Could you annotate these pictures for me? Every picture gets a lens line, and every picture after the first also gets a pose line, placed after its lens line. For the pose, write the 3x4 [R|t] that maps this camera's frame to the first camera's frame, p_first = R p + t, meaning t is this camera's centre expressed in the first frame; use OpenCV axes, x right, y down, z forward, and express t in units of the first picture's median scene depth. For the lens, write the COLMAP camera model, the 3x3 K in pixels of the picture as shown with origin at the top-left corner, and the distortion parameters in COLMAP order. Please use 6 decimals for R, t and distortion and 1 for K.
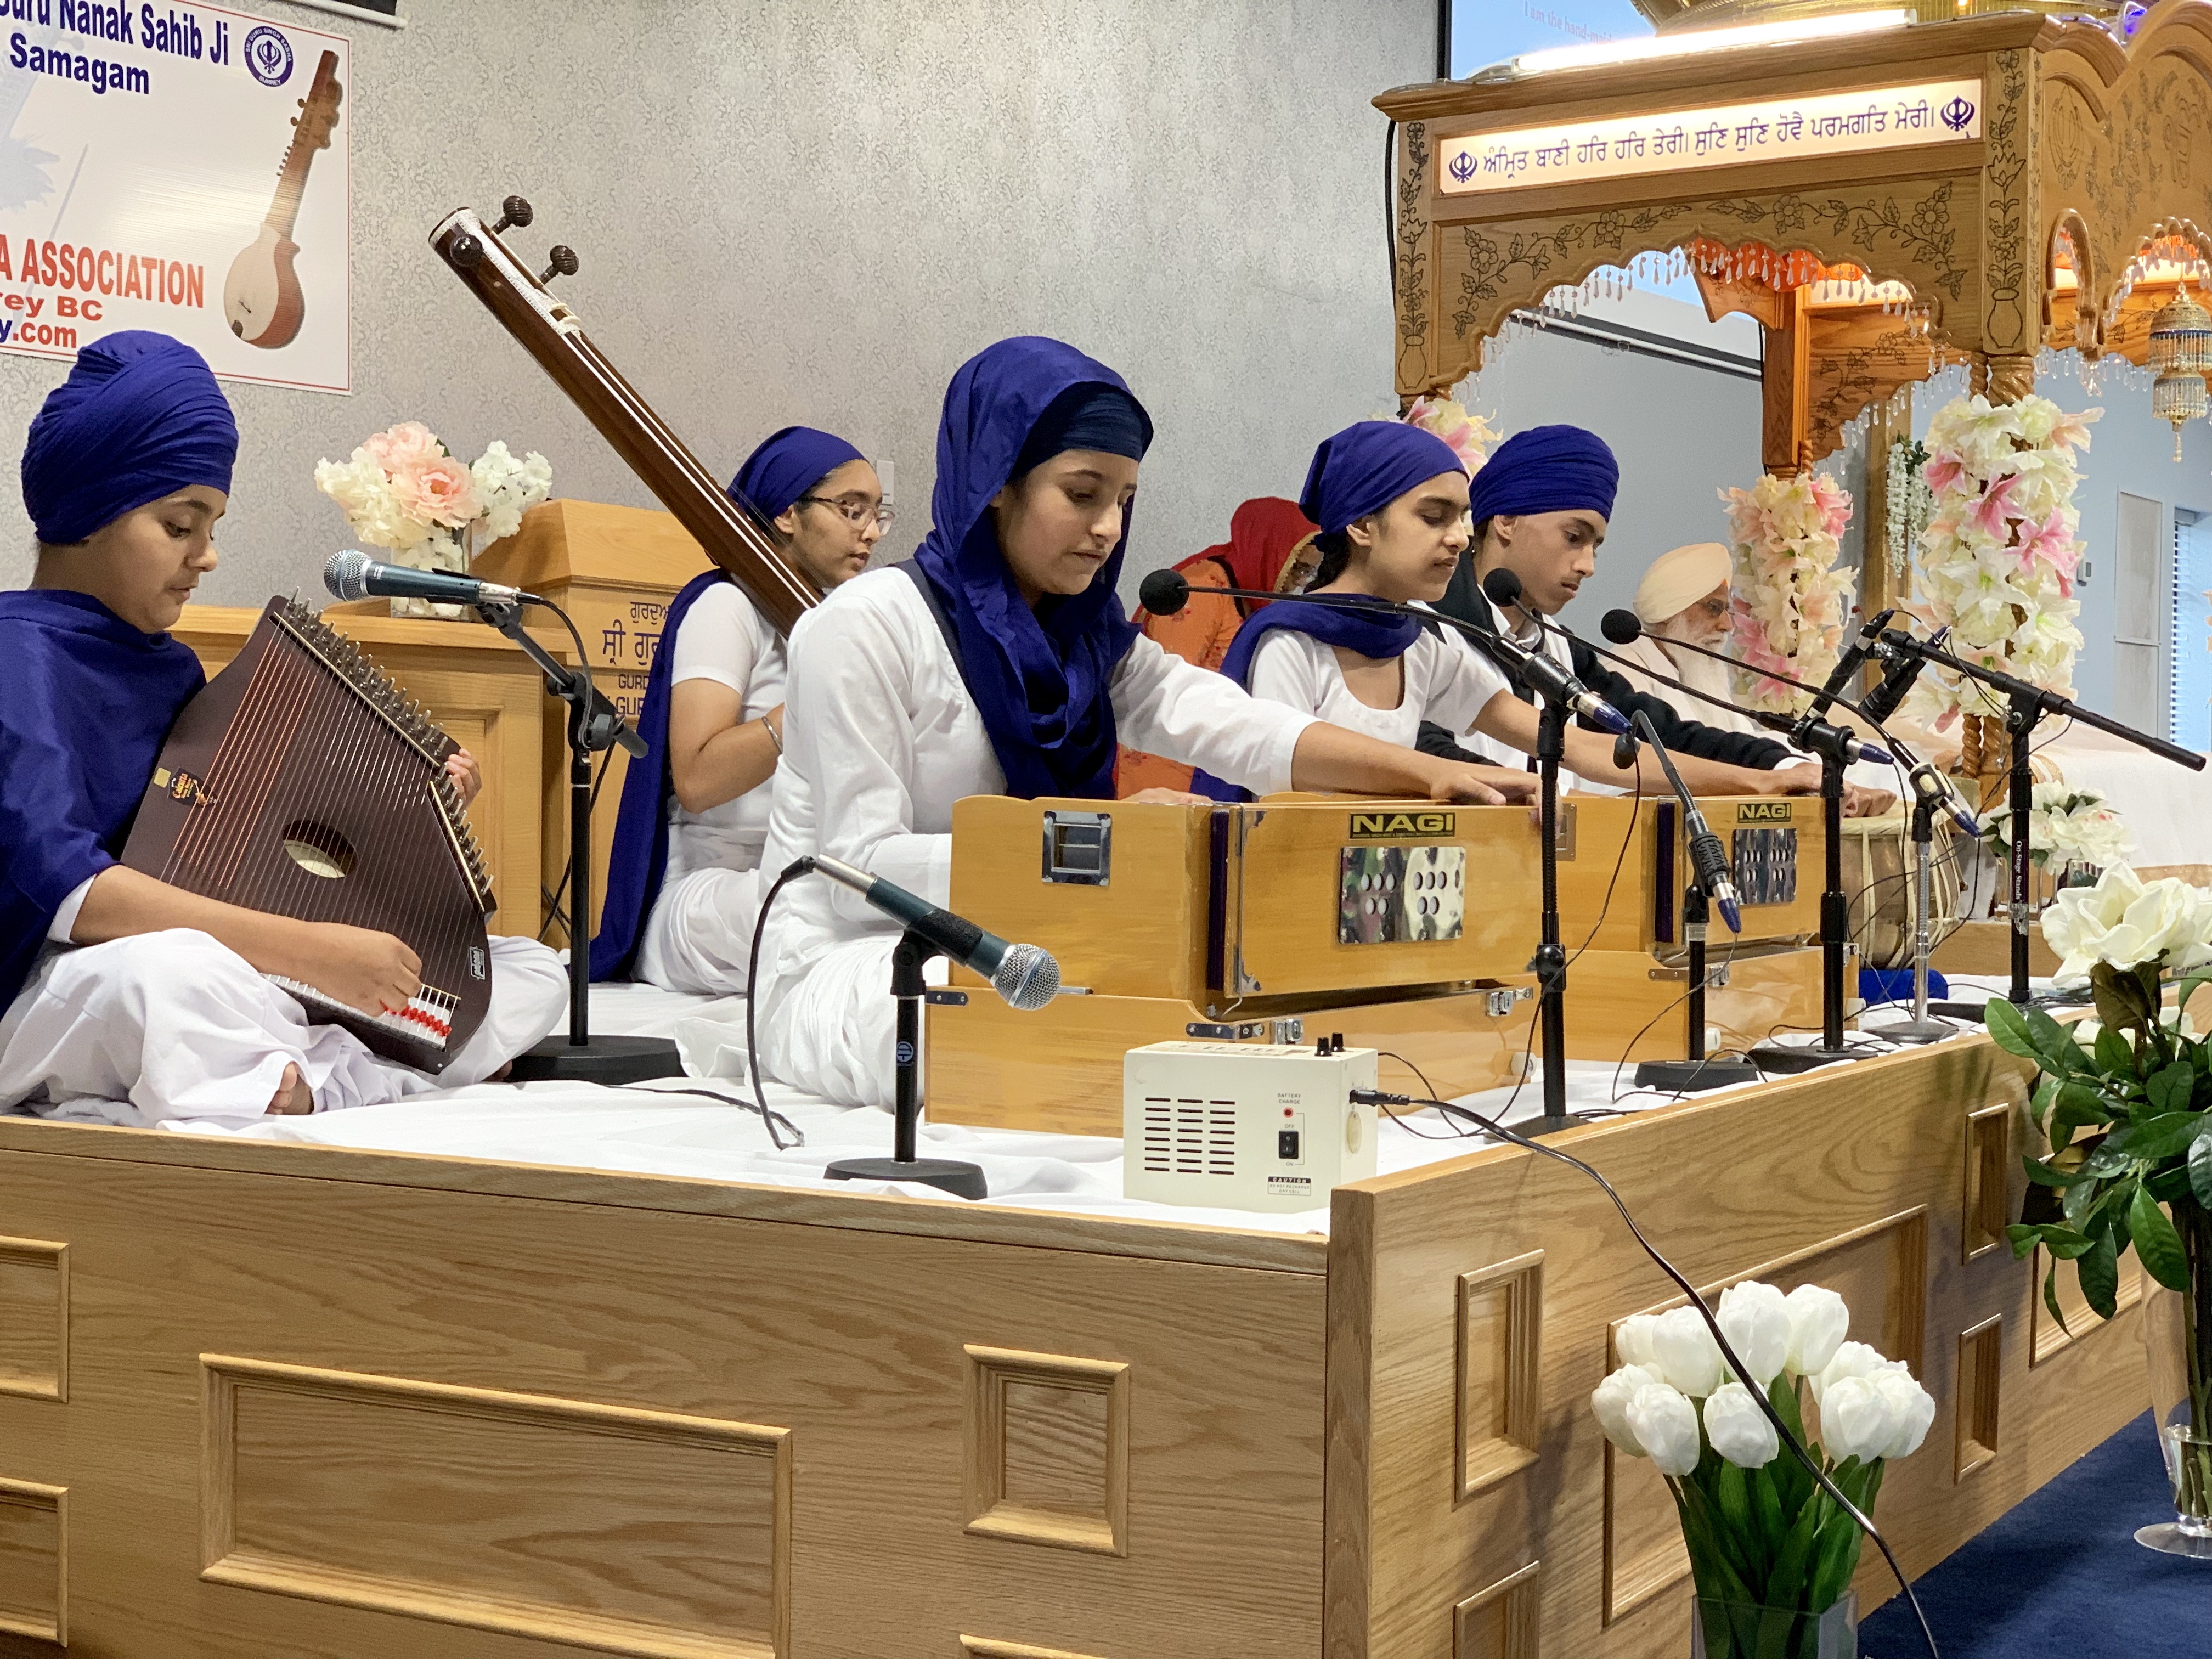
lens RADIAL K [[3331.1, 0, 1086.9], [0, 3331.1, 805.7], [0, 0, 1]] dist [0.057437, 0.000000]
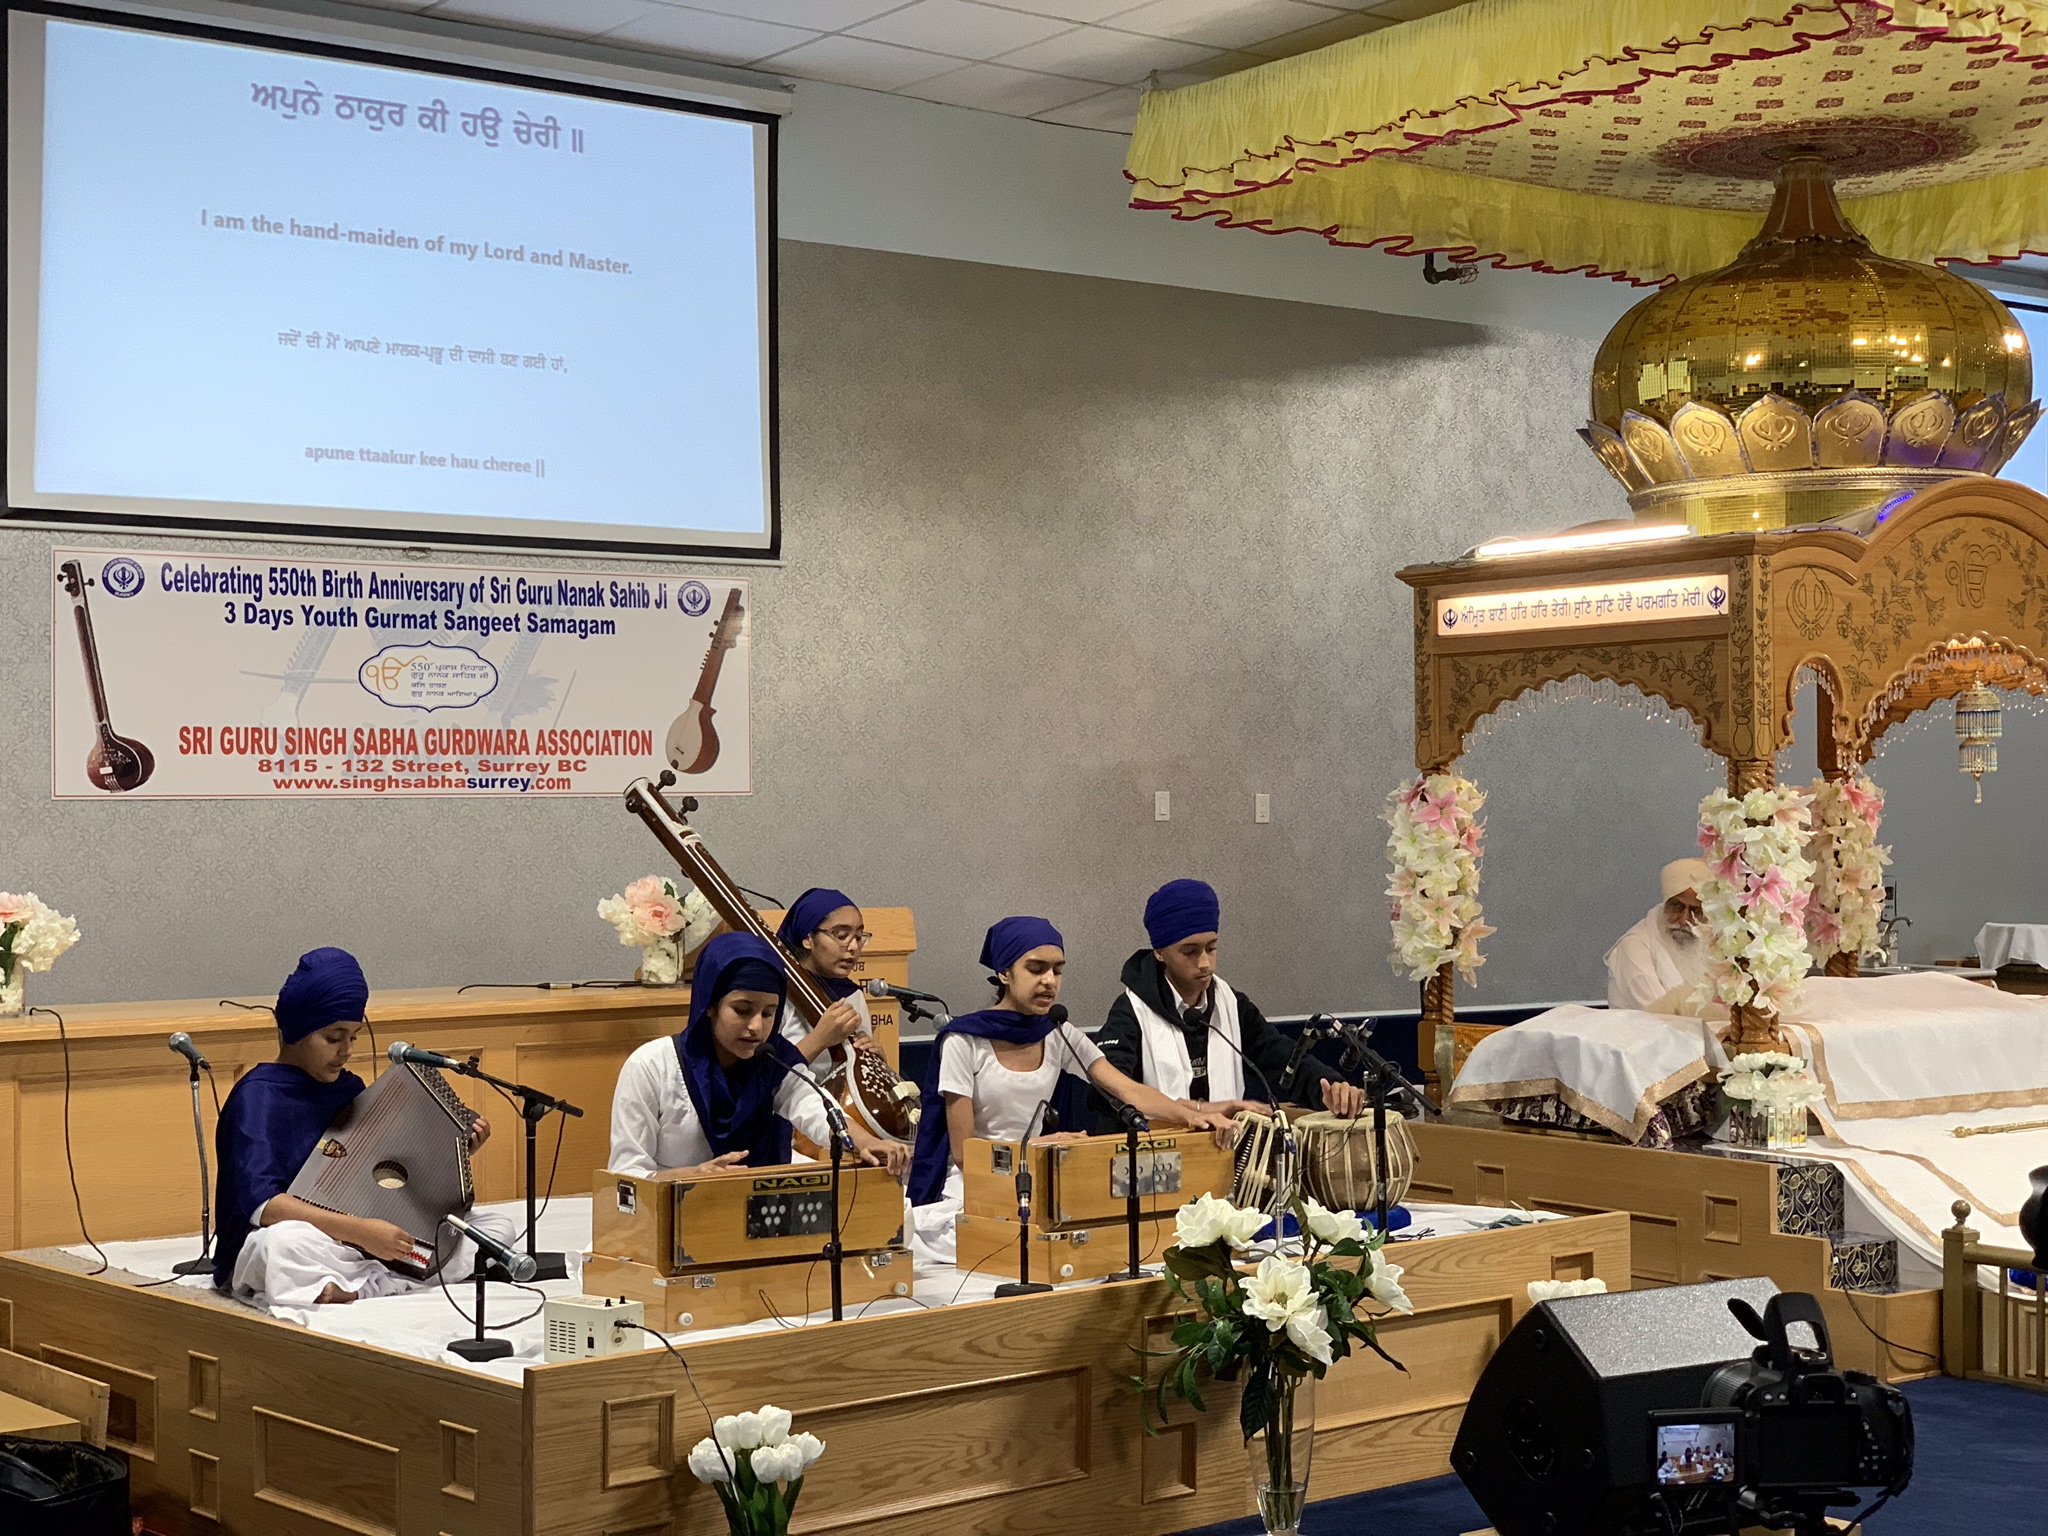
lens RADIAL K [[3084.1, 0, 997.2], [0, 3084.1, 757.8], [0, 0, 1]] dist [0.057437, 0.000000]
pose [[0.942886, -0.023696, -0.332271, 0.418849], [0.013317, 0.999351, -0.033480, -0.094503], [0.332848, 0.027143, 0.942590, -0.405347]]
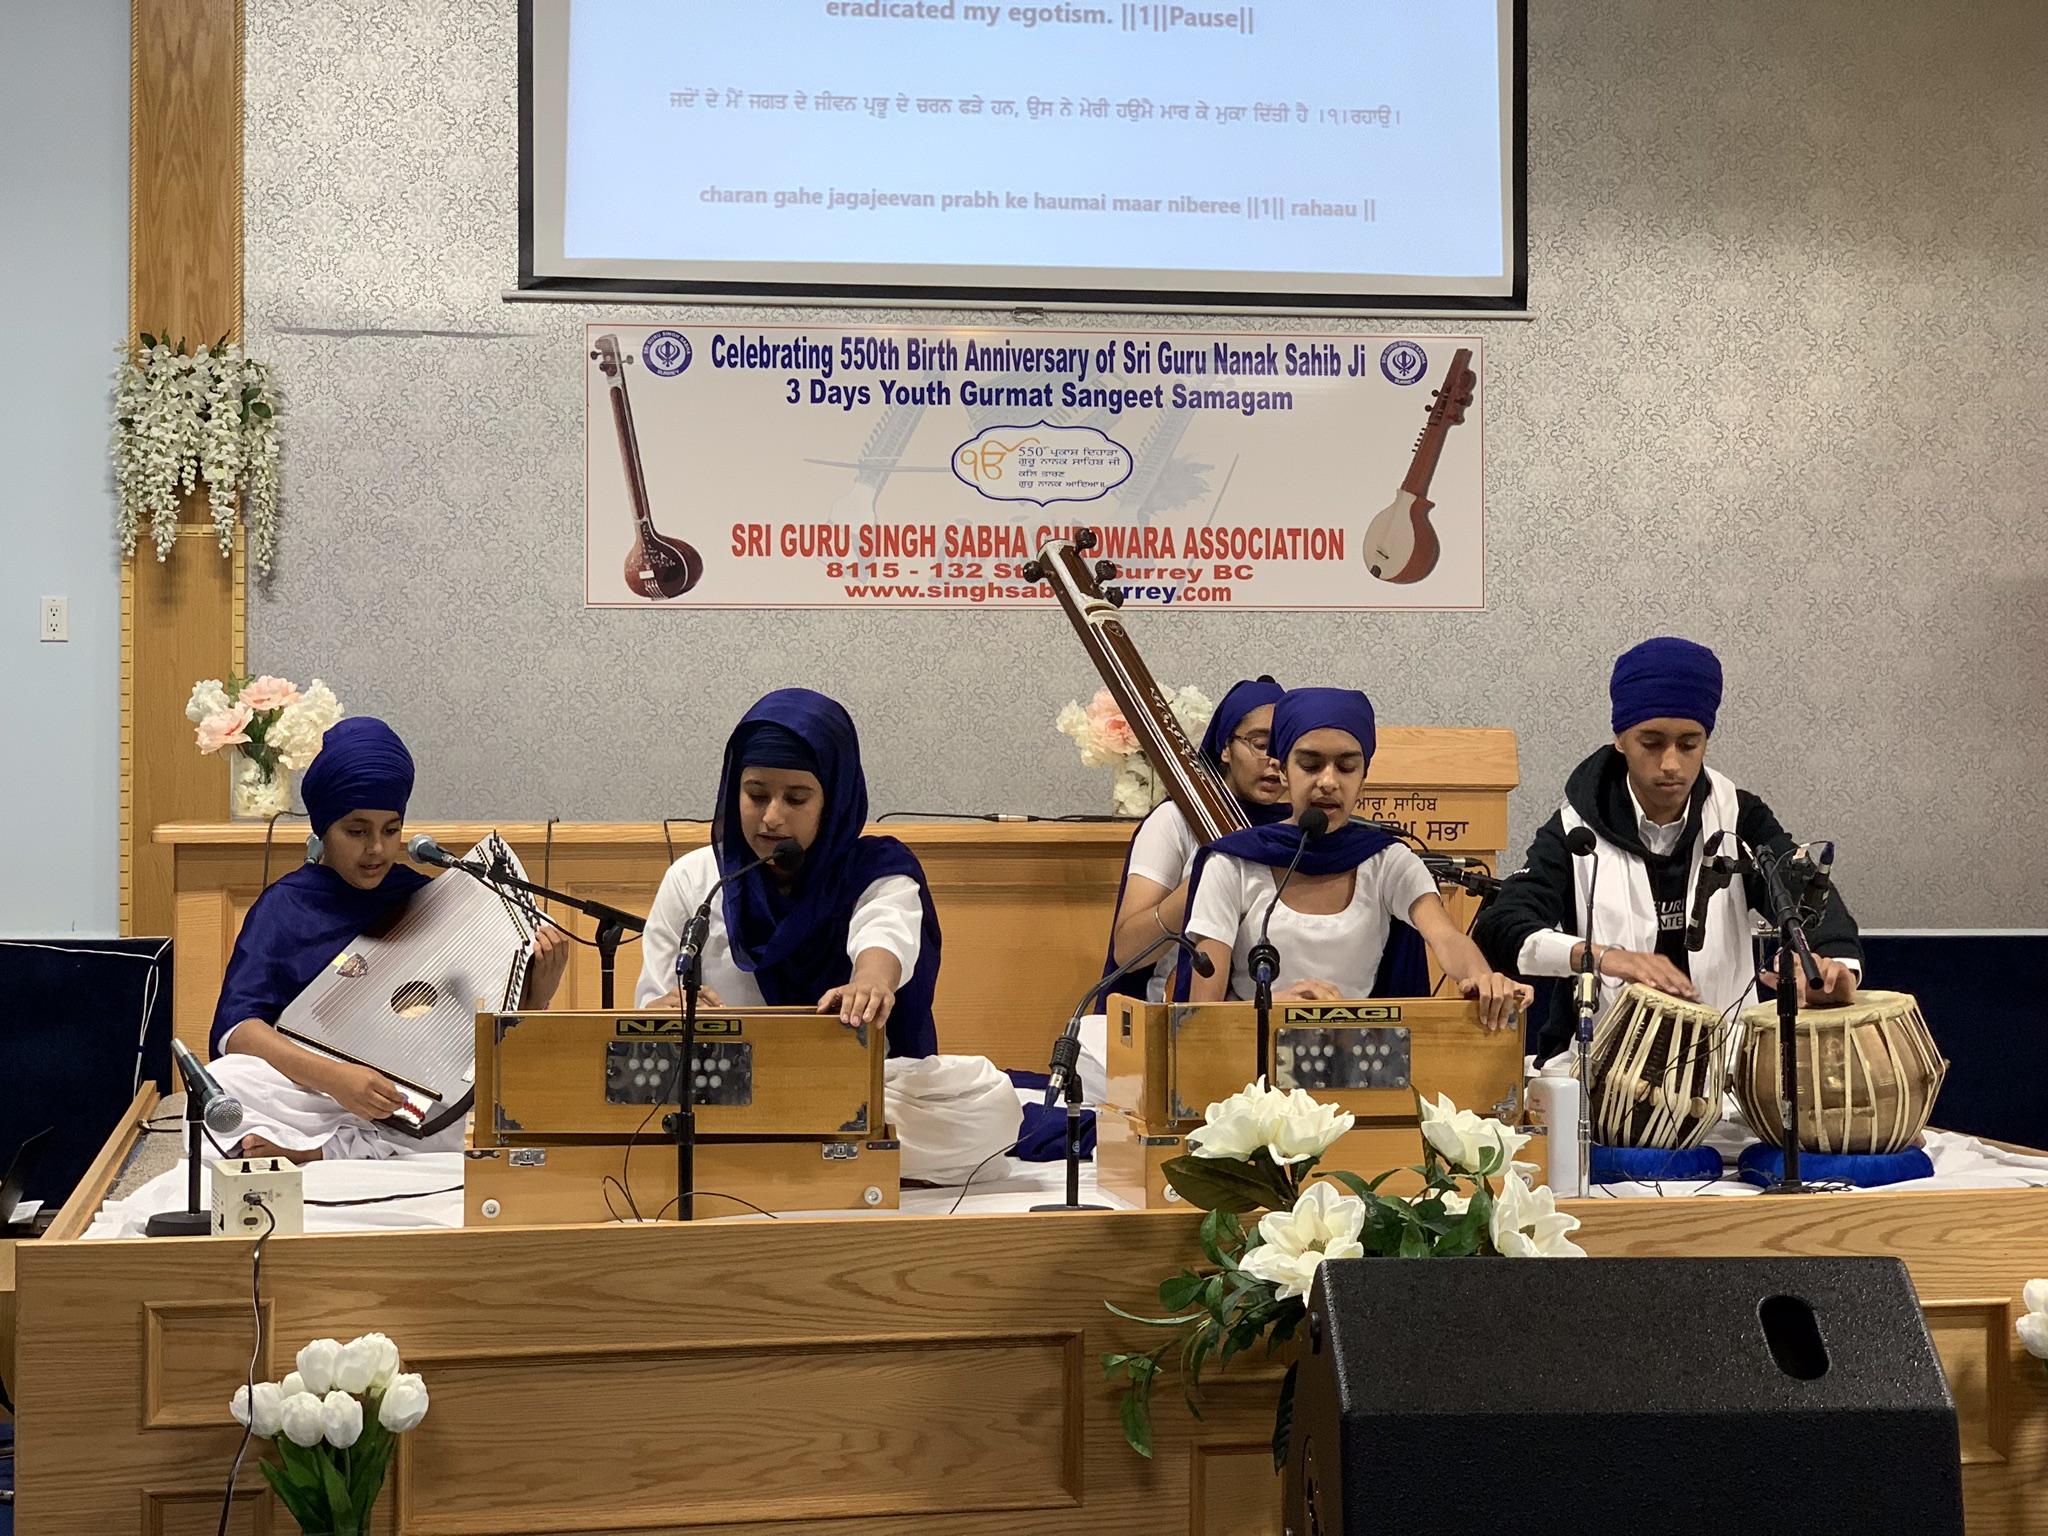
lens RADIAL K [[3084.1, 0, 1017.6], [0, 3084.1, 729.8], [0, 0, 1]] dist [0.057437, 0.000000]
pose [[0.665962, -0.025182, -0.745561, 0.576620], [-0.002080, 0.999364, -0.035612, -0.036738], [0.745983, 0.025267, 0.665485, 0.084131]]
